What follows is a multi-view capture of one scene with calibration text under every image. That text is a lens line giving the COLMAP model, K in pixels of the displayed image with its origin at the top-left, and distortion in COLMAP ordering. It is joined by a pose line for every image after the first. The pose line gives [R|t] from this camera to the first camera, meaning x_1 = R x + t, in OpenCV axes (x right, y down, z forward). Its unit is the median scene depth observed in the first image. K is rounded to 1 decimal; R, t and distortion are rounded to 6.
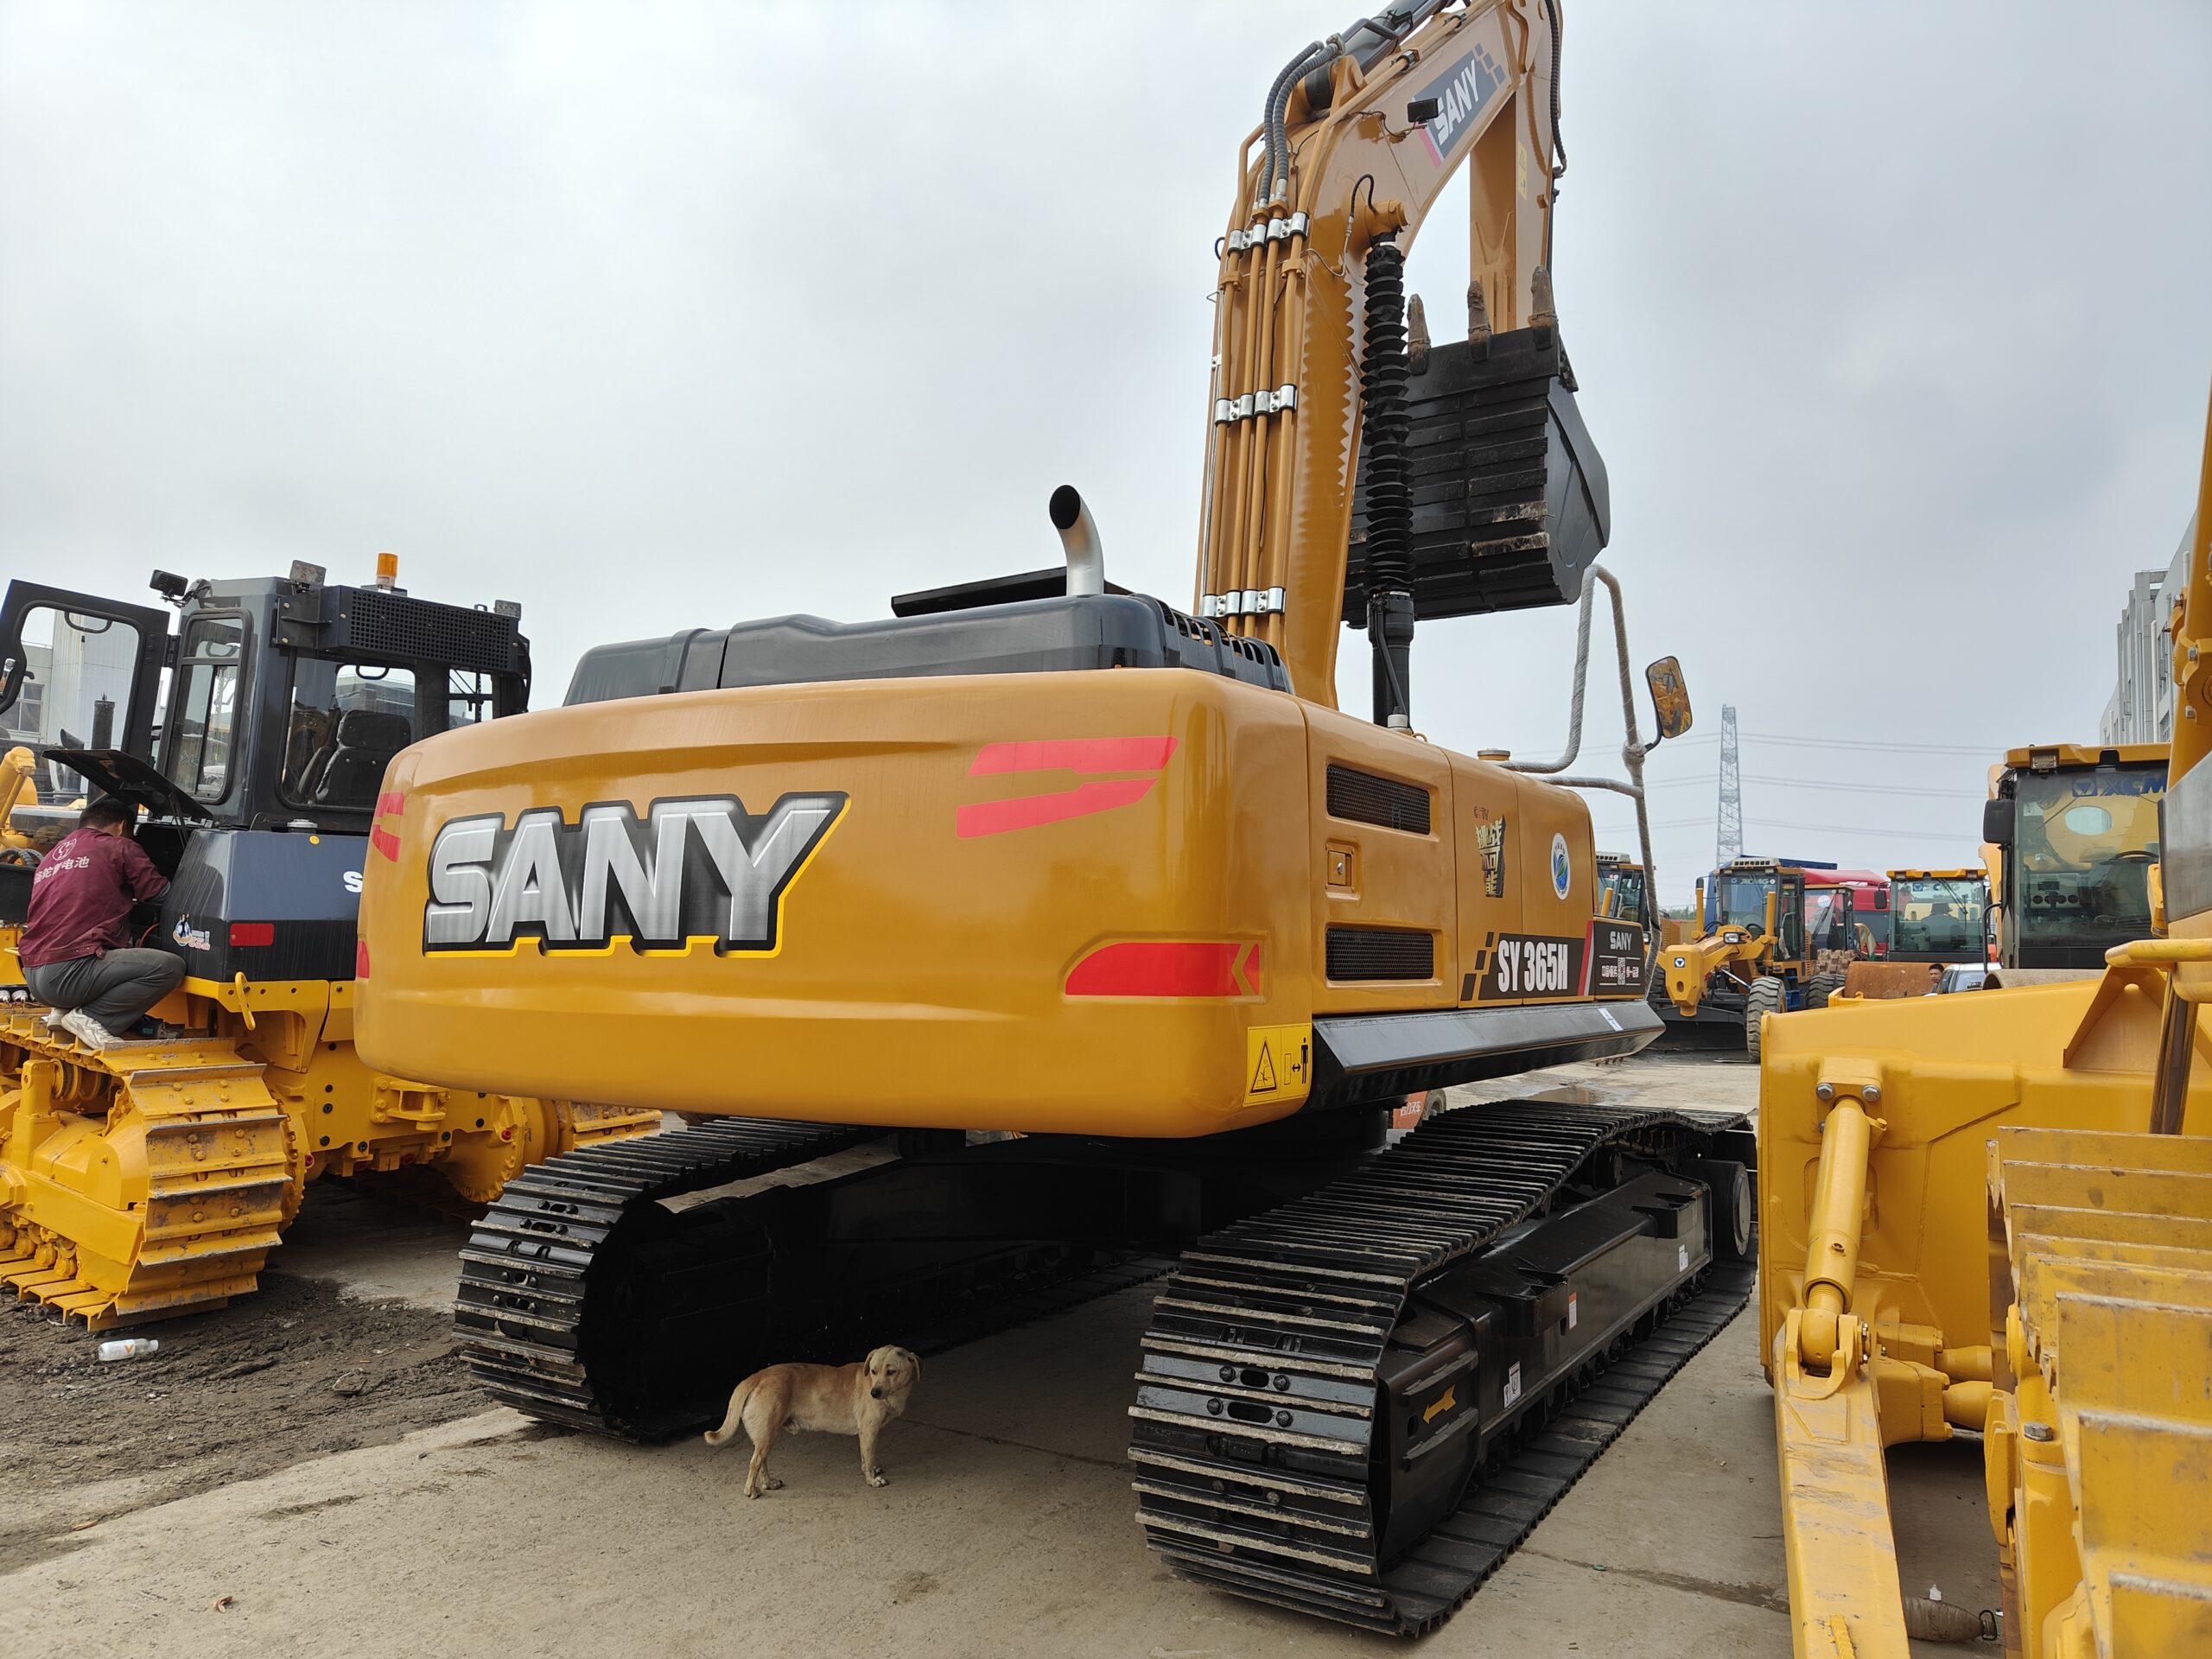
lens RADIAL K [[1545.4, 0, 1105.1], [0, 1545.4, 826.1], [0, 0, 1]] dist [-0.009953, -0.000777]
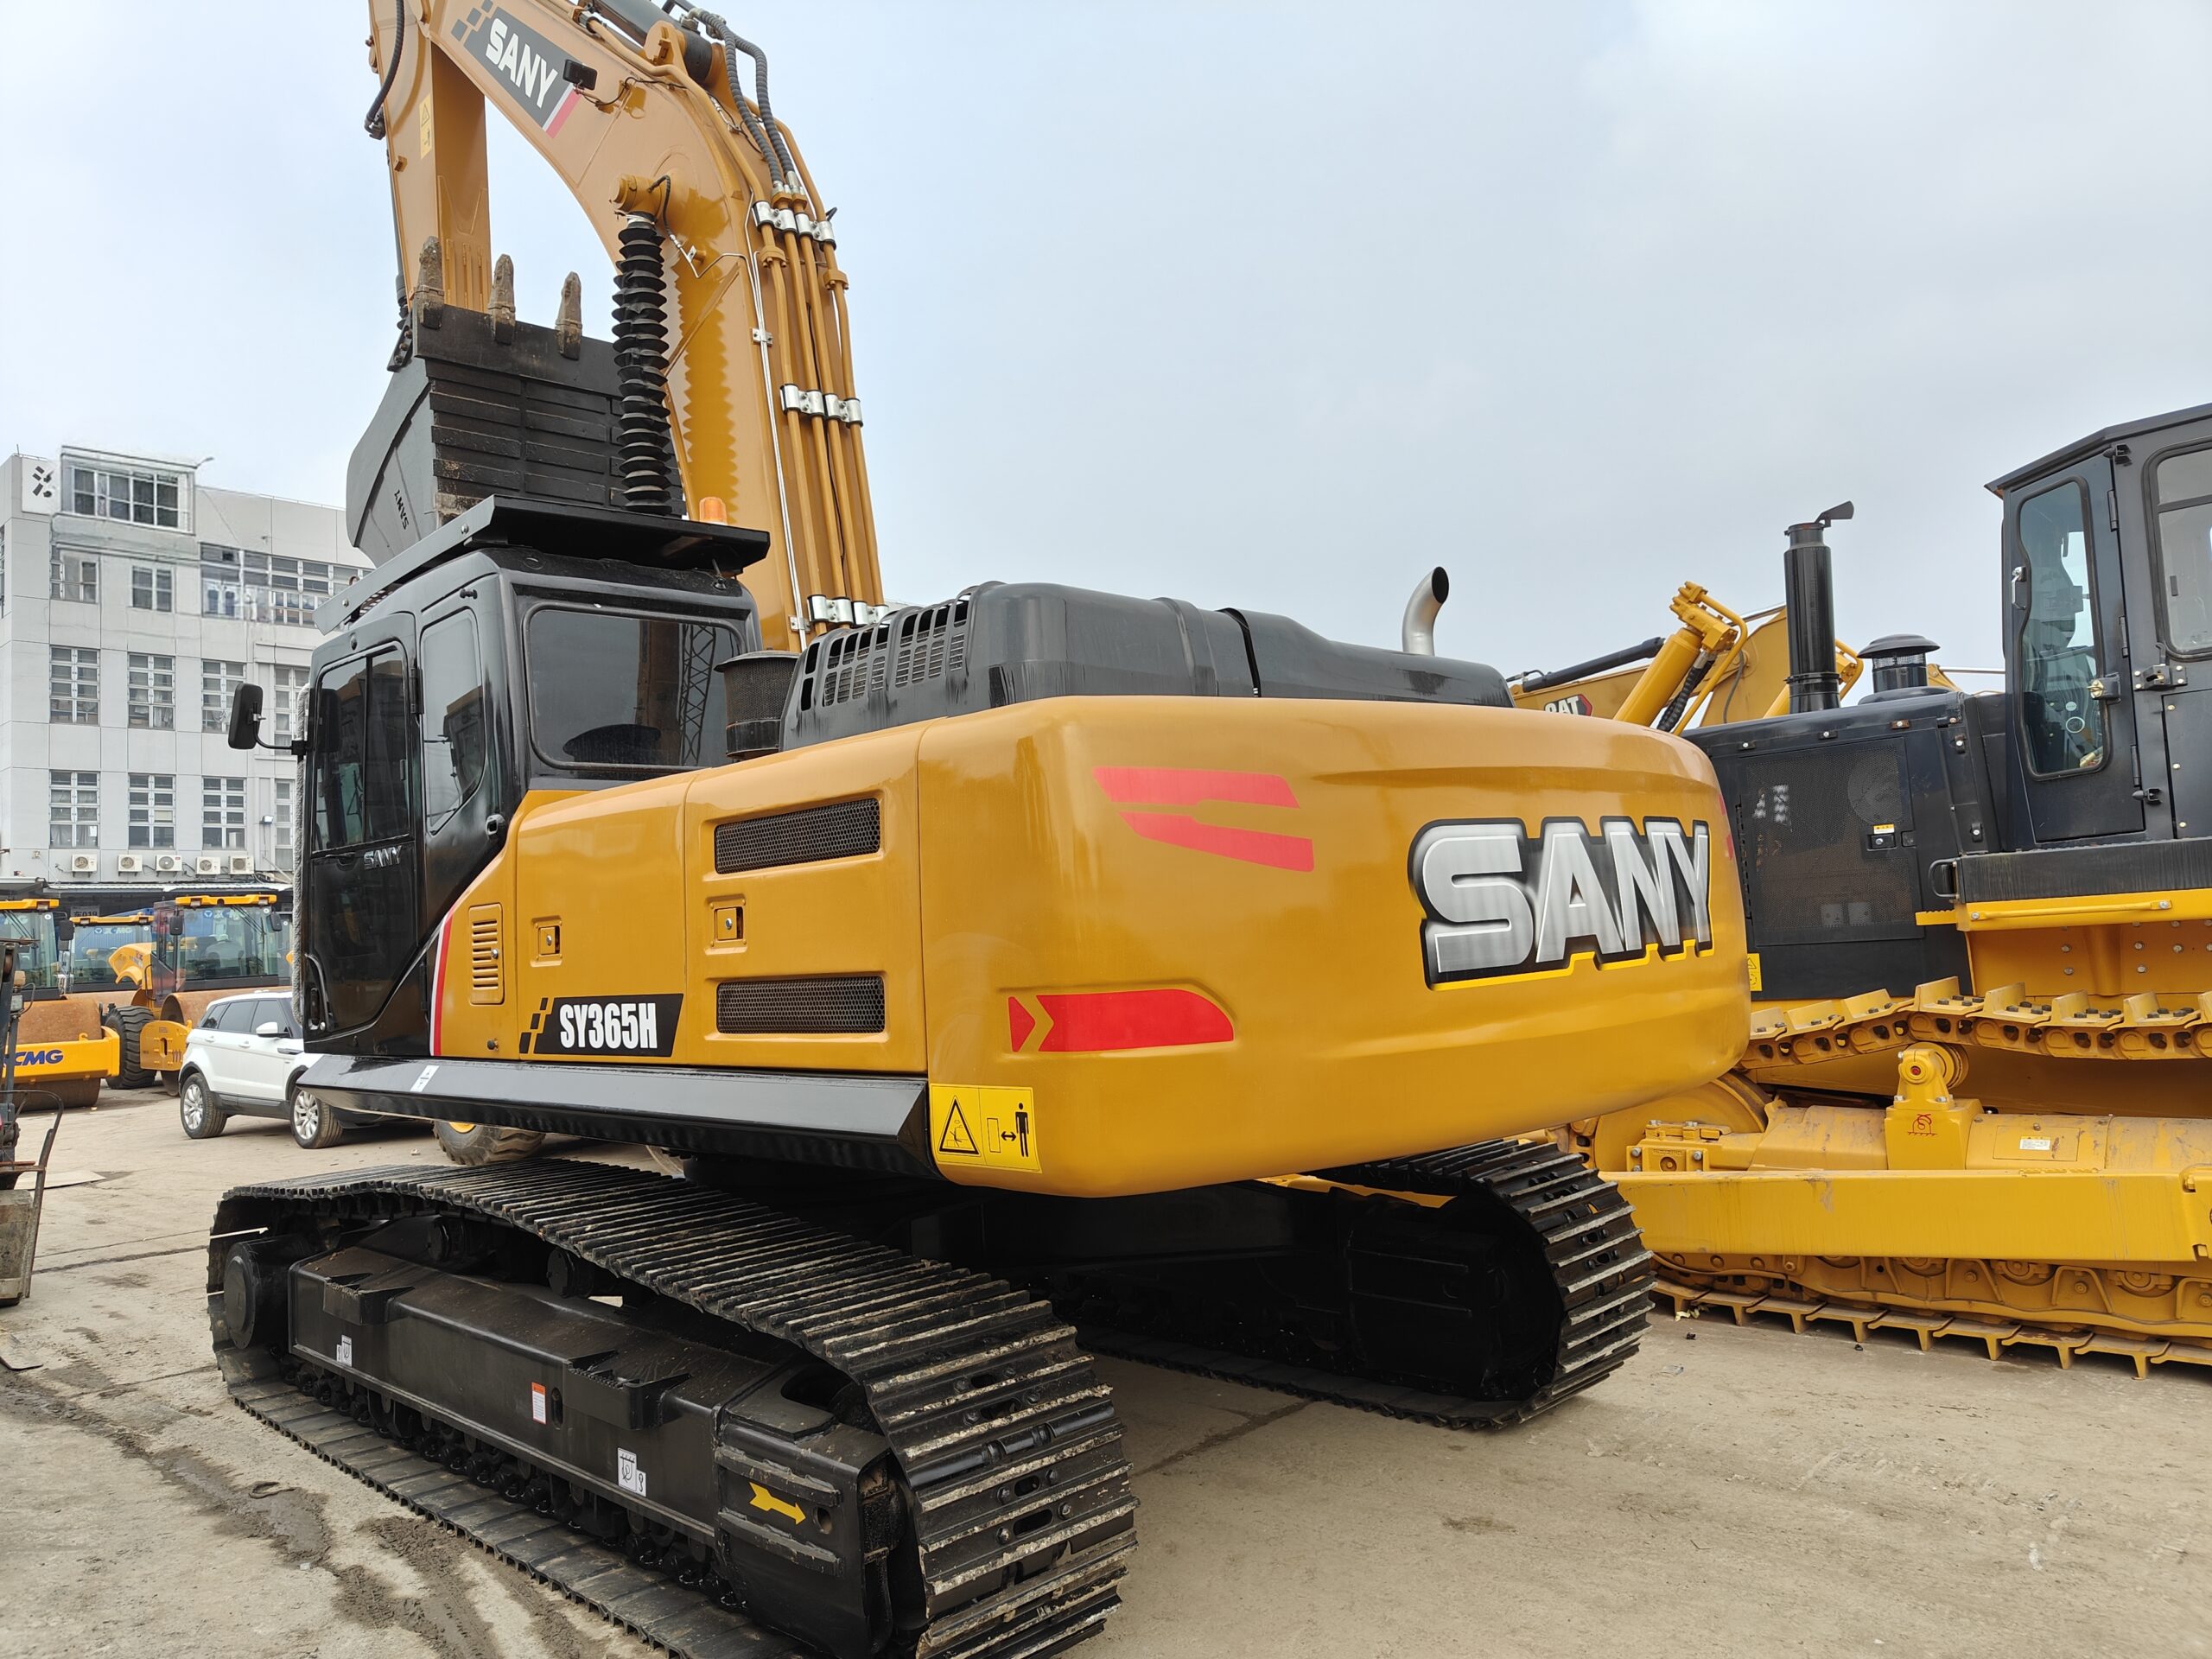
lens RADIAL K [[1545.4, 0, 1104.0], [0, 1545.4, 835.4], [0, 0, 1]] dist [-0.009953, -0.000777]
pose [[0.243495, 0.055585, 0.968308, -1.335579], [-0.002836, 0.998393, -0.056598, 0.053168], [-0.969898, 0.011035, 0.243261, 1.027494]]
